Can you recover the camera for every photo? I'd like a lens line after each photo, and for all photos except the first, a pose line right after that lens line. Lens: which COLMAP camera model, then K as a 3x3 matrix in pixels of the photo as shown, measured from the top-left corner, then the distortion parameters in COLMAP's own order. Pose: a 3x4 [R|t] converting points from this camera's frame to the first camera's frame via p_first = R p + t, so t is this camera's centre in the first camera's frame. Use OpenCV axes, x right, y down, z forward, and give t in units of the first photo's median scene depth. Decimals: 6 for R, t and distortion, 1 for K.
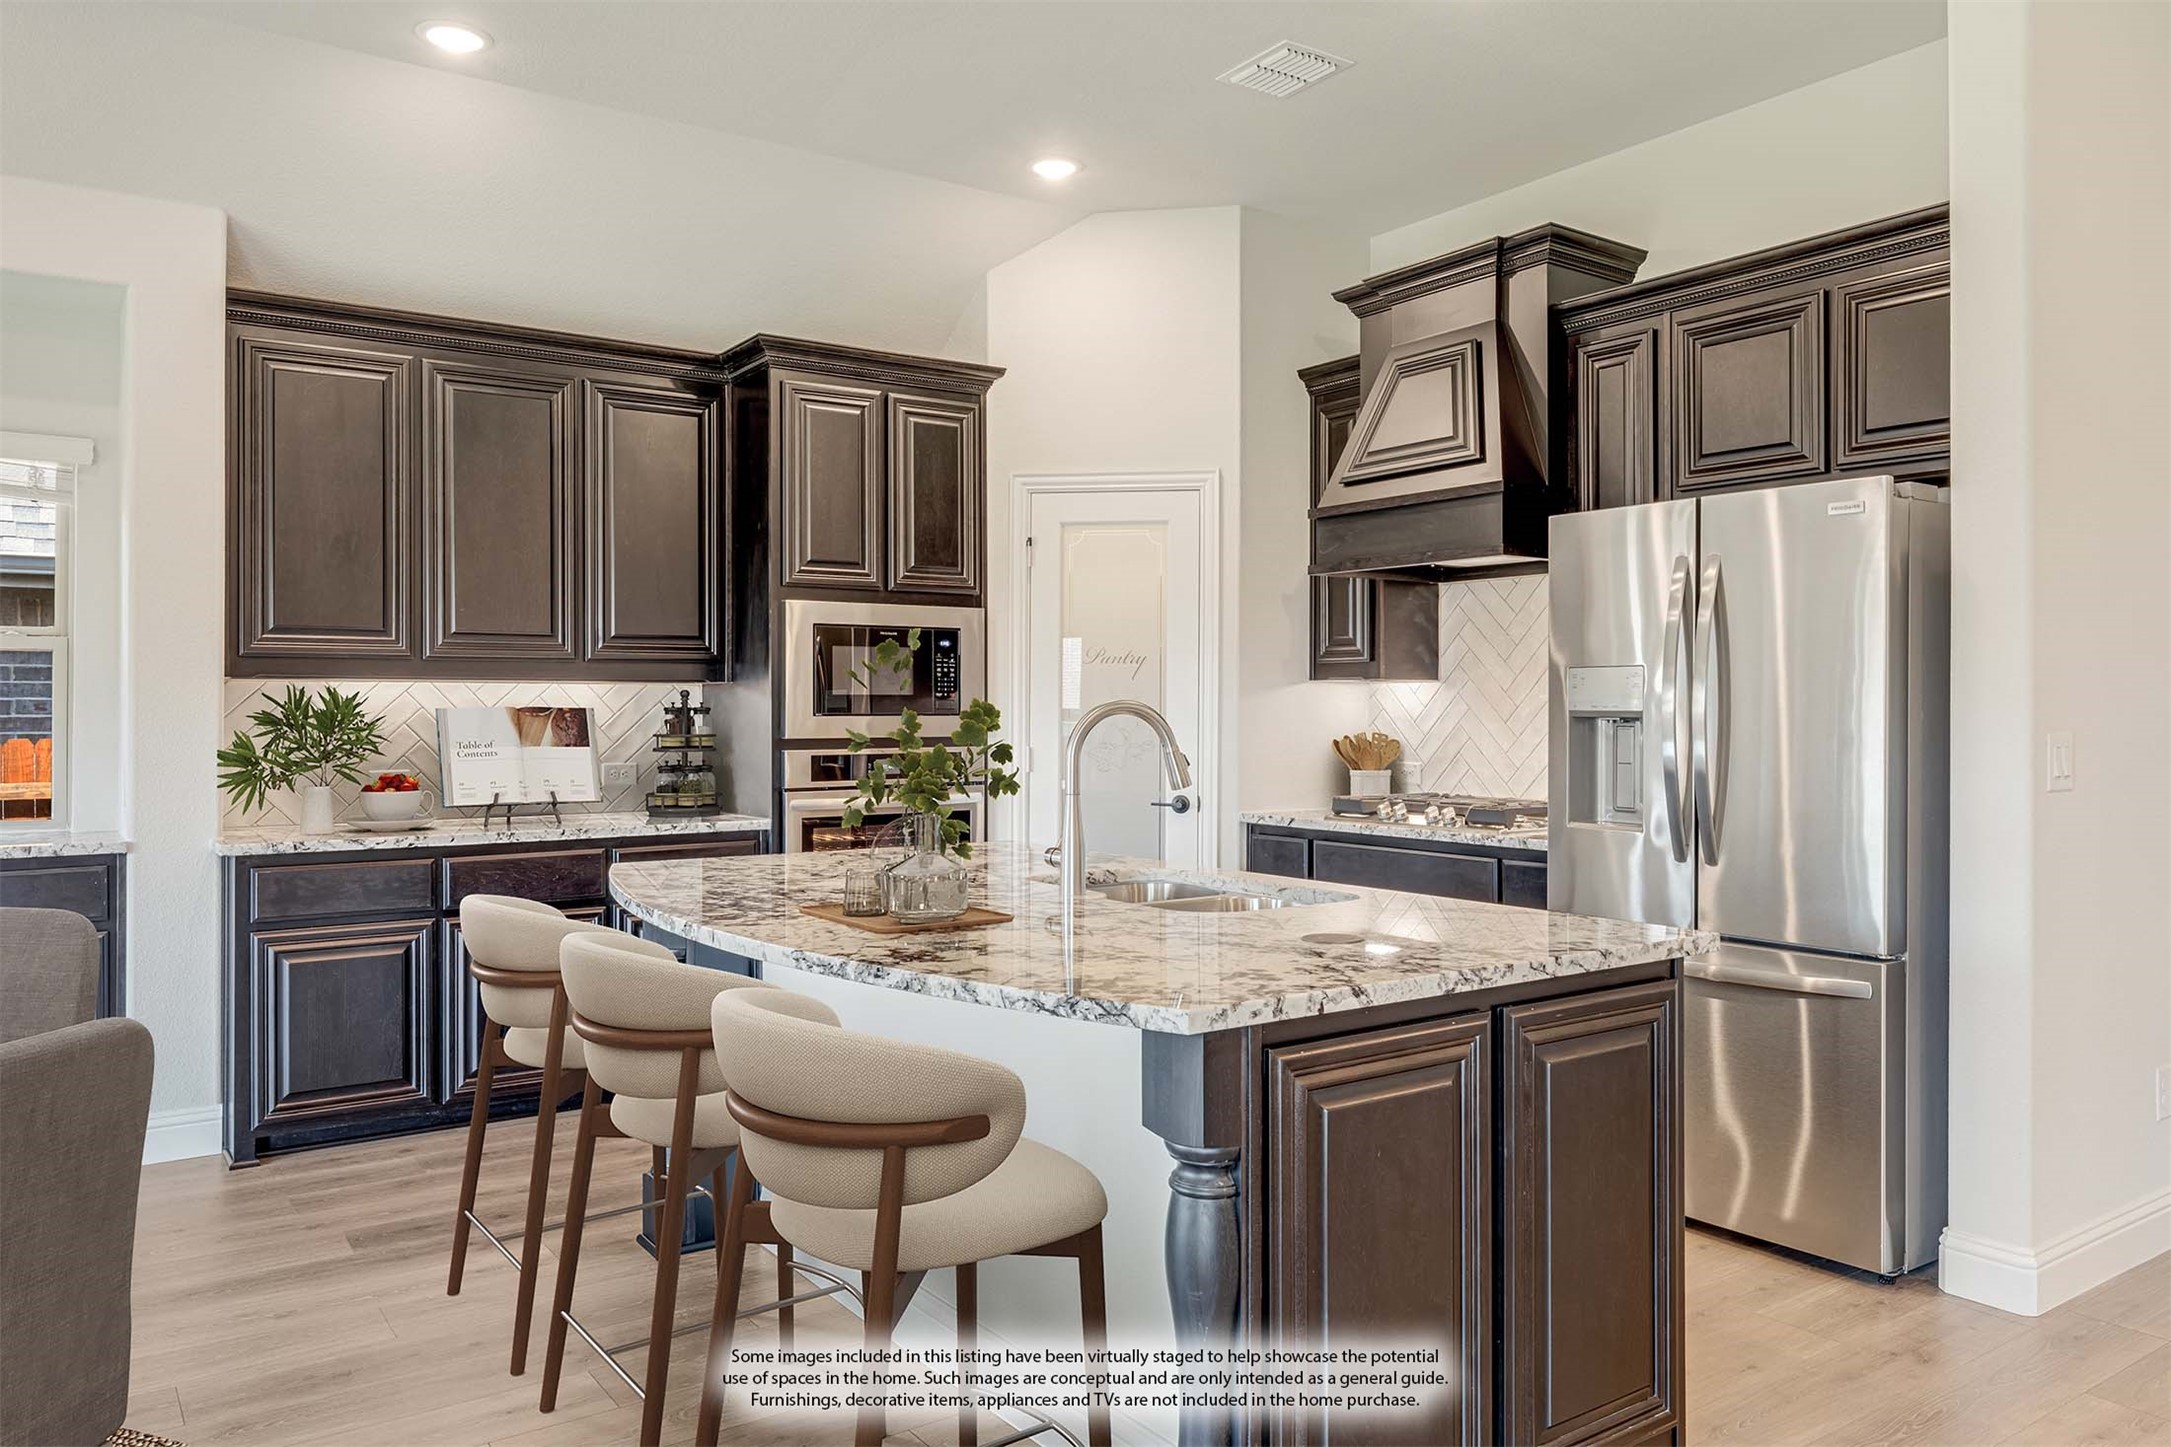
lens RADIAL K [[1523.3, 0, 1095.9], [0, 1523.3, 713.7], [0, 0, 1]] dist [0.002519, -0.004951]
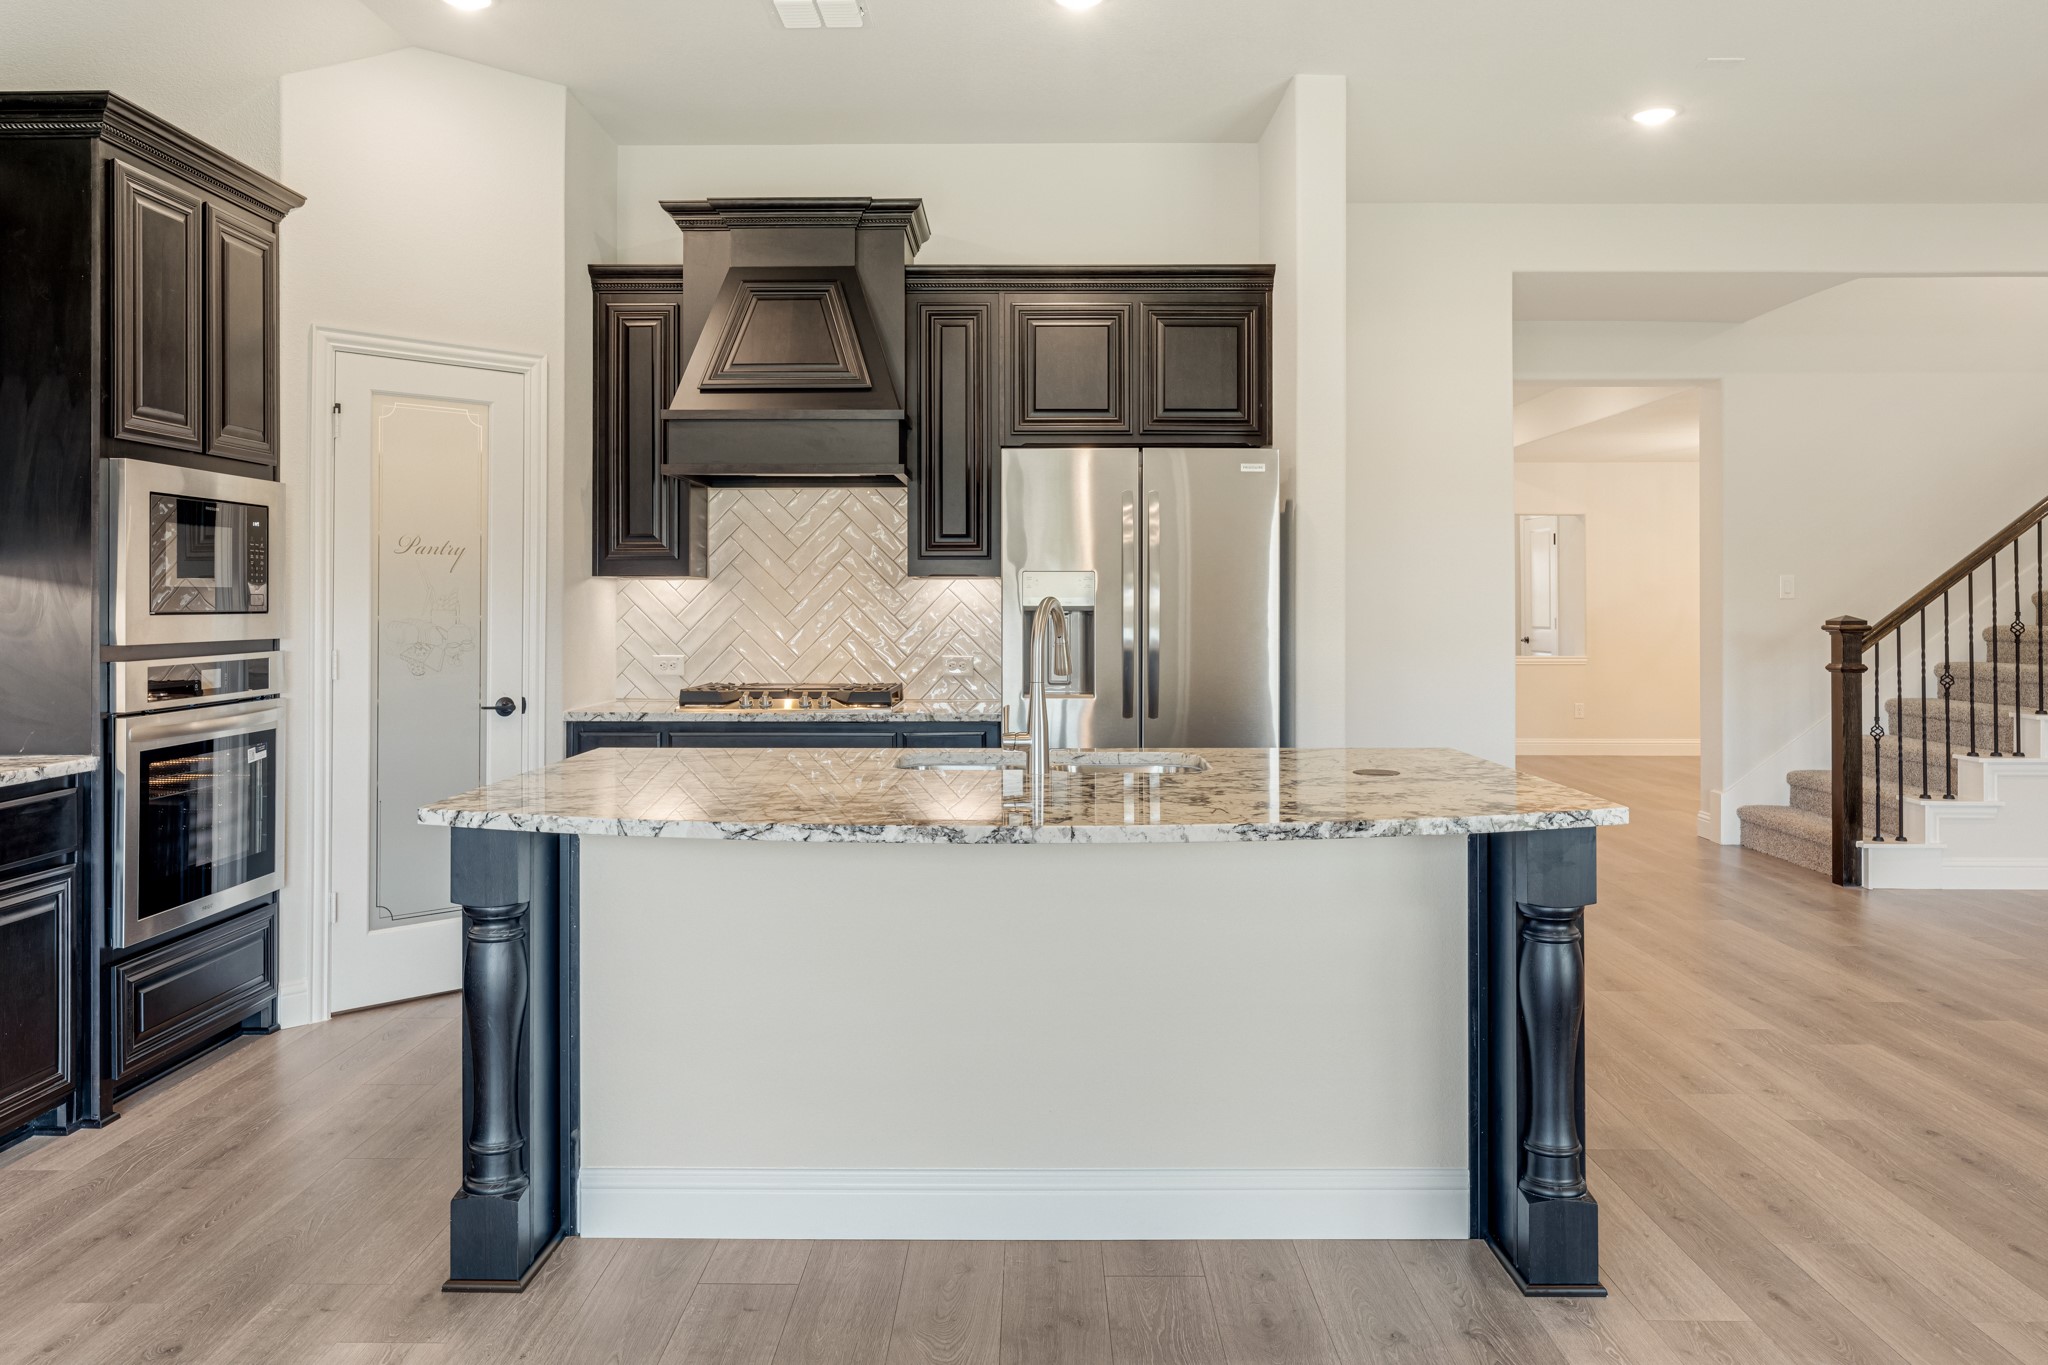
lens RADIAL K [[1437.0, 0, 1058.6], [0, 1437.0, 605.2], [0, 0, 1]] dist [0.002519, -0.004951]
pose [[0.586193, -0.000882, 0.810171, -0.475702], [0.003227, 0.999994, -0.001246, -0.000844], [-0.810165, 0.003345, 0.586193, 0.212836]]
